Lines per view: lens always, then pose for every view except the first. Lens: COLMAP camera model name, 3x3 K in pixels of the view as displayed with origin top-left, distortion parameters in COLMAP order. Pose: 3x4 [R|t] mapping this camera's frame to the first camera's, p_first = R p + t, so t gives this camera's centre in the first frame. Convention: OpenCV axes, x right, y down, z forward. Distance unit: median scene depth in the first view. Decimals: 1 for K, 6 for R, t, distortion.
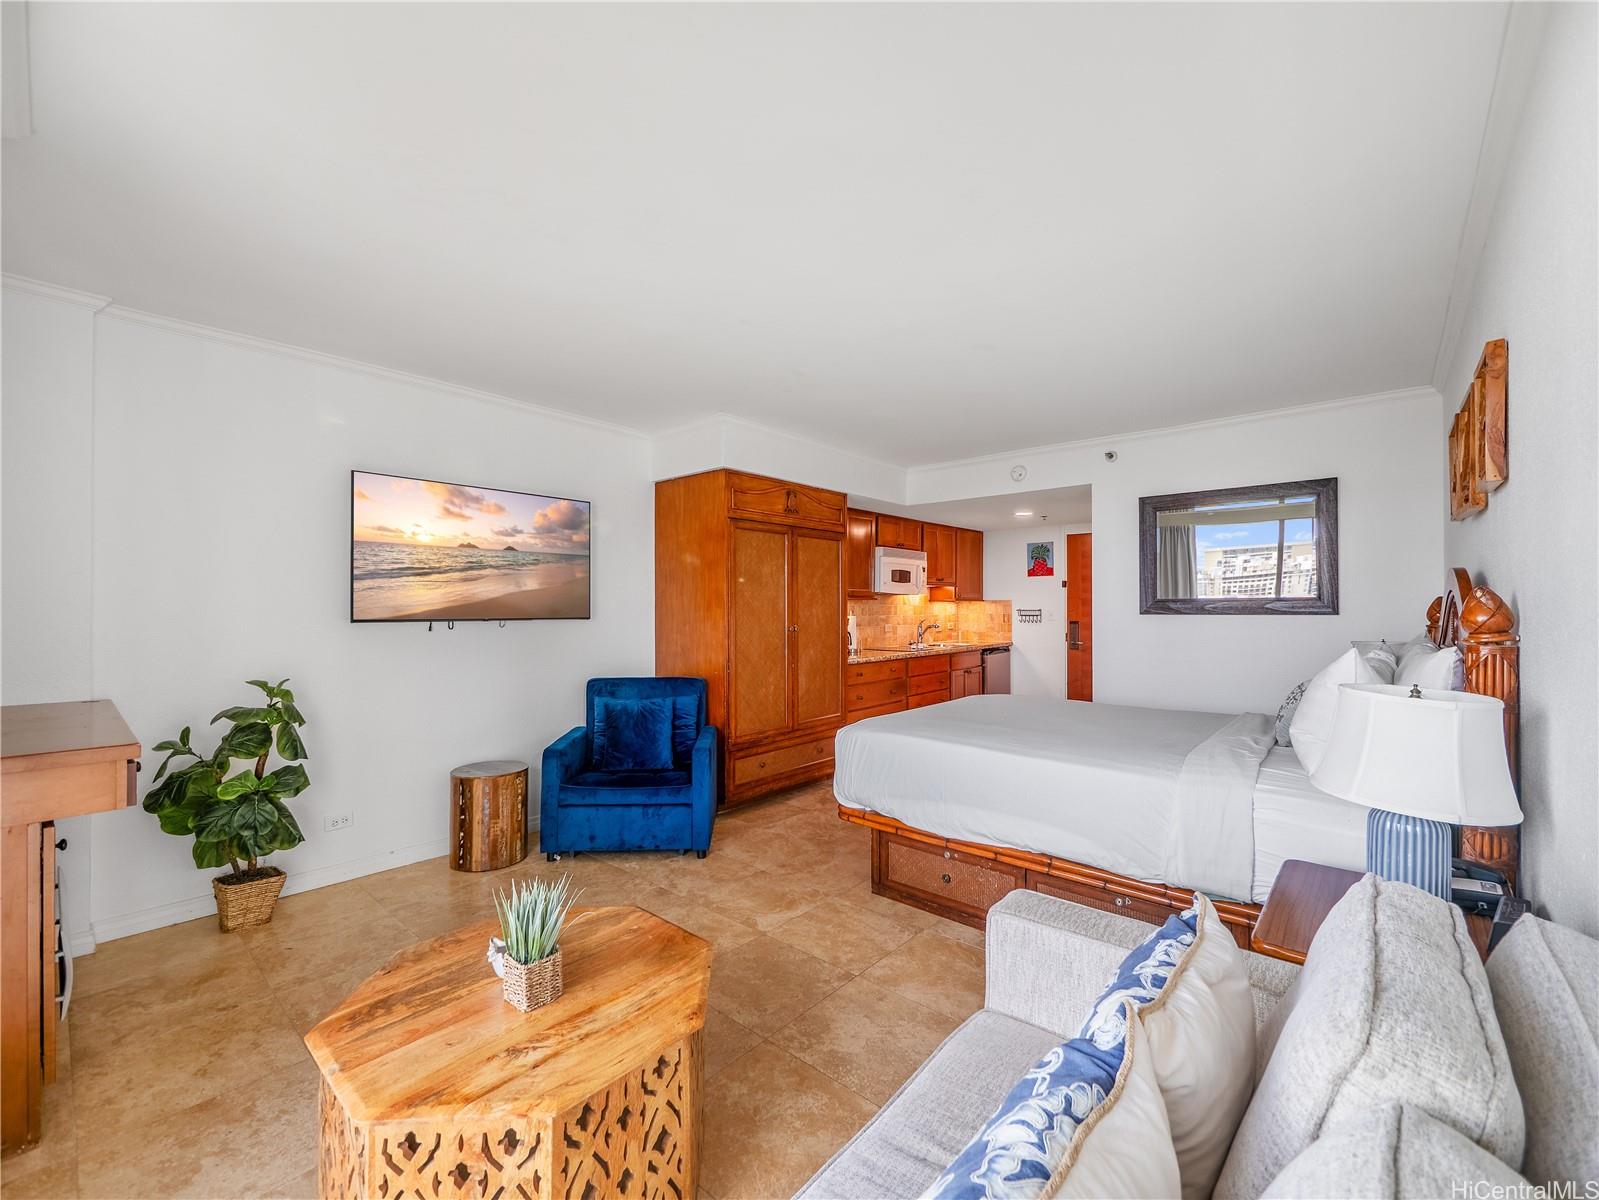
lens RADIAL K [[662.9, 0, 803.9], [0, 662.9, 602.7], [0, 0, 1]] dist [-0.008007, 0.000225]
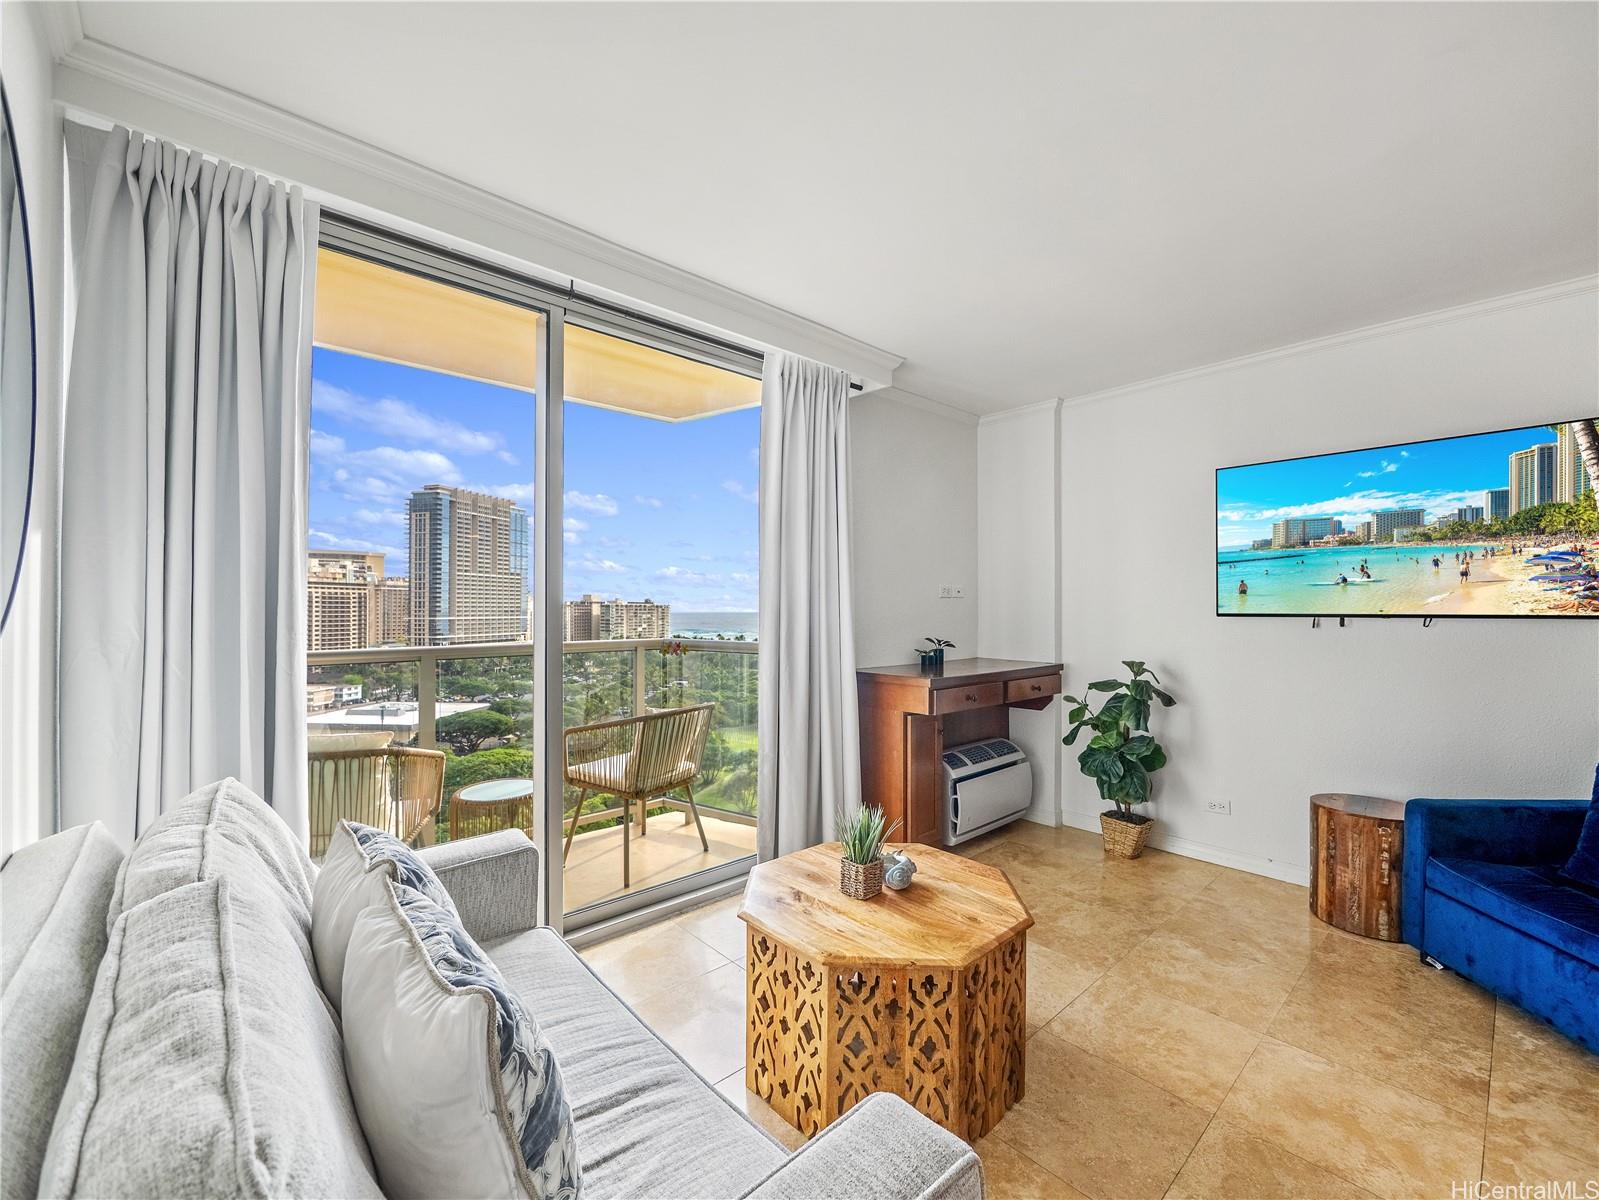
lens RADIAL K [[662.9, 0, 803.9], [0, 662.9, 602.7], [0, 0, 1]] dist [-0.008007, 0.000225]
pose [[-0.117651, -0.010643, -0.992998, 0.723739], [0.007809, 0.999902, -0.011642, 0.028352], [0.993024, -0.009124, -0.117556, 0.824503]]
